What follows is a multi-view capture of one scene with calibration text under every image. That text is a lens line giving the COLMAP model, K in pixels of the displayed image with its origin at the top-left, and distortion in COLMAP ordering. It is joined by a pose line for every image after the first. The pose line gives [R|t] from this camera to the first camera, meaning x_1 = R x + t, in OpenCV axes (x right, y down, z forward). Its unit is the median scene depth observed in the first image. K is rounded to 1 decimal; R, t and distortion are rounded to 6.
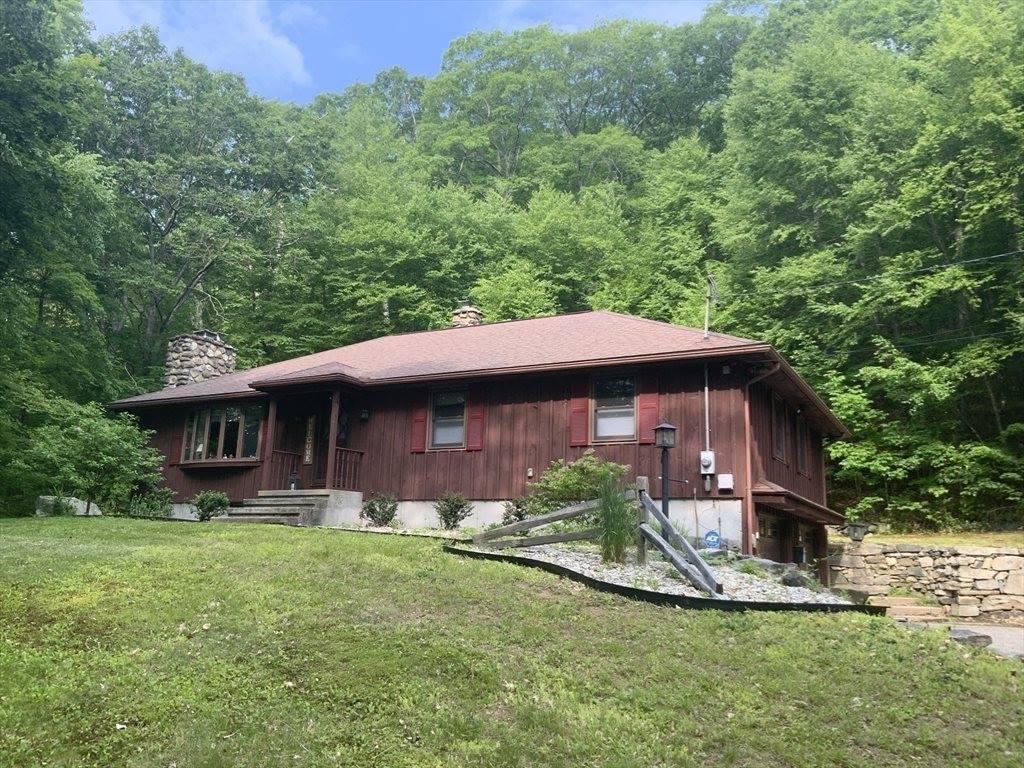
lens RADIAL K [[858.1, 0, 510.6], [0, 858.1, 376.4], [0, 0, 1]] dist [0.037866, -0.066412]
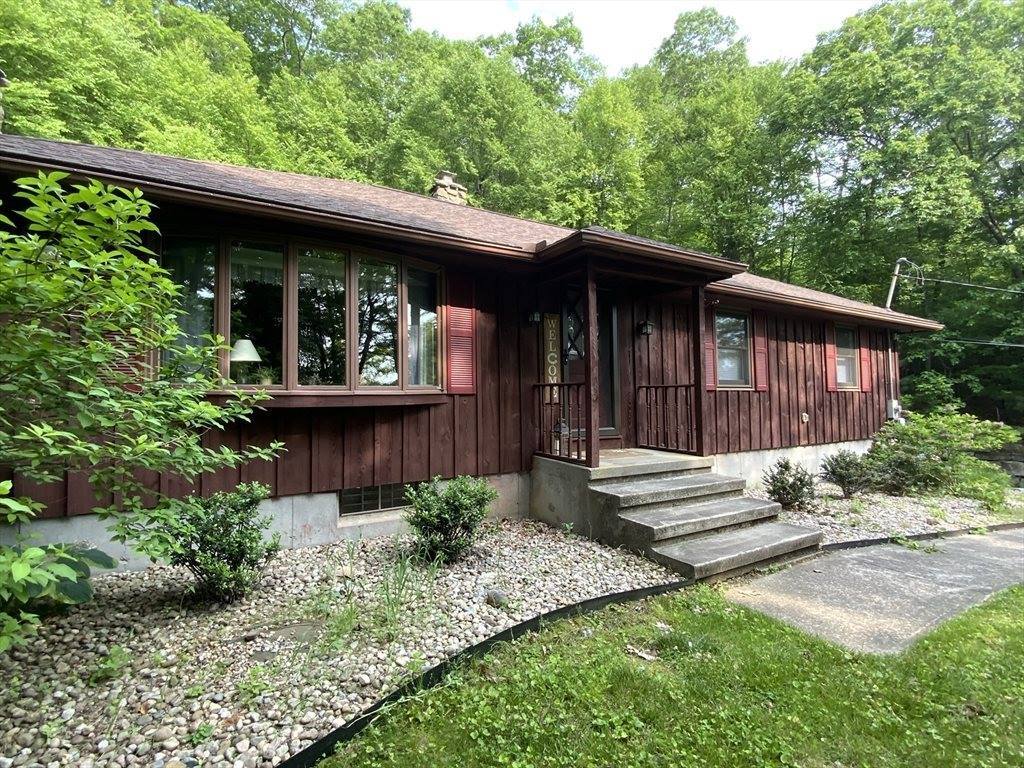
lens RADIAL K [[487.1, 0, 506.9], [0, 487.1, 385.9], [0, 0, 1]] dist [0.012832, -0.009131]
pose [[0.511432, -0.007925, 0.859287, -0.360888], [-0.156652, 0.982342, 0.102297, 0.042900], [-0.844925, -0.186927, 0.501159, 0.595873]]
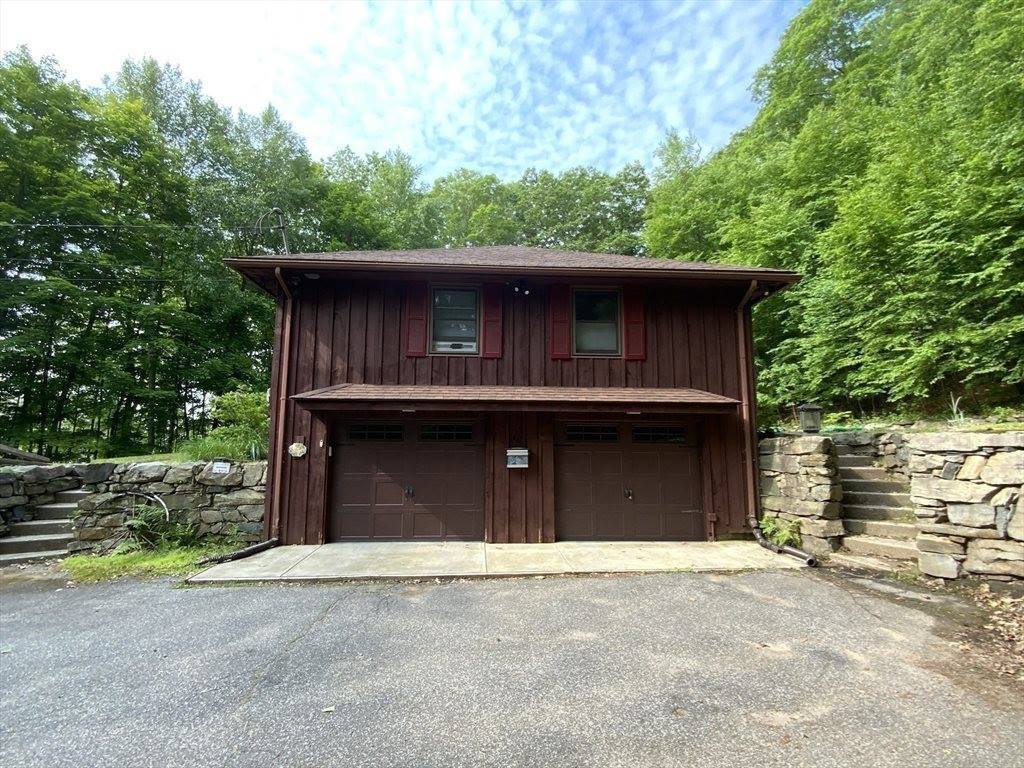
lens RADIAL K [[487.1, 0, 519.5], [0, 487.1, 383.5], [0, 0, 1]] dist [0.012832, -0.009131]
pose [[0.521644, -0.145249, -0.840708, 0.472798], [0.193040, 0.979940, -0.049526, 0.101543], [0.831037, -0.136456, 0.539219, 0.485459]]
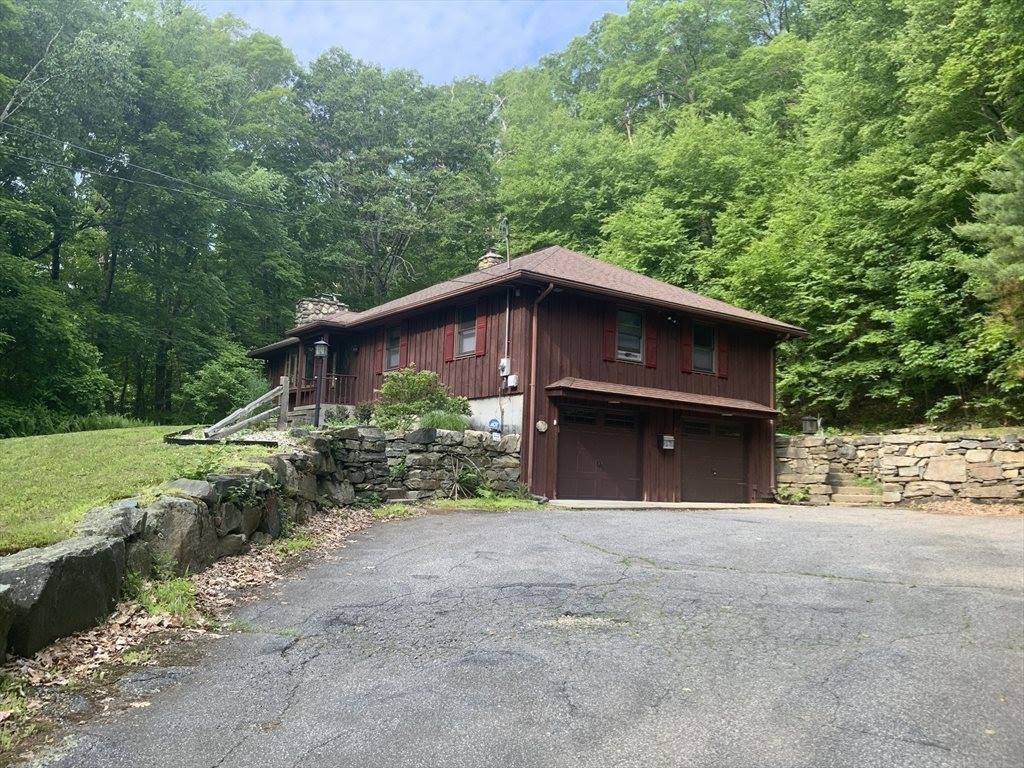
lens RADIAL K [[858.1, 0, 505.3], [0, 858.1, 374.2], [0, 0, 1]] dist [0.037866, -0.066412]
pose [[0.901898, -0.058462, -0.427974, 0.407888], [0.089243, 0.994641, 0.052200, 0.023269], [0.422629, -0.085273, 0.902282, -0.077520]]
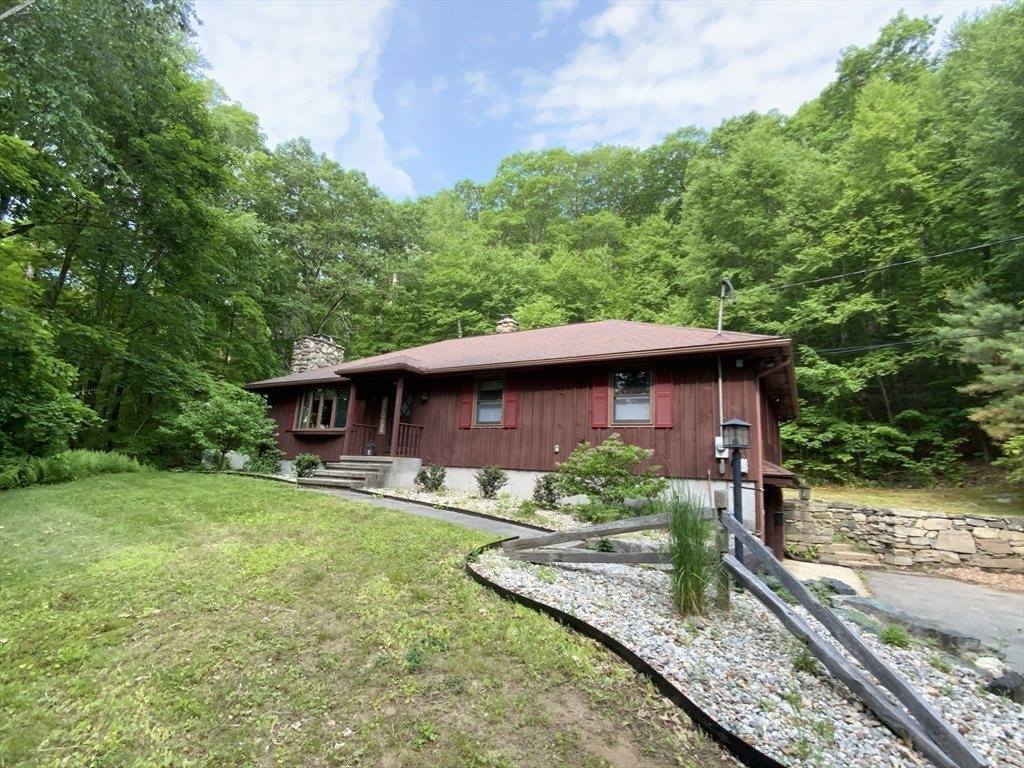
lens RADIAL K [[487.1, 0, 512.5], [0, 487.1, 382.6], [0, 0, 1]] dist [0.012832, -0.009131]
pose [[0.998834, 0.015442, -0.045750, -0.005480], [-0.014581, 0.999712, 0.019082, 0.005269], [0.046032, -0.018393, 0.998771, 0.193845]]
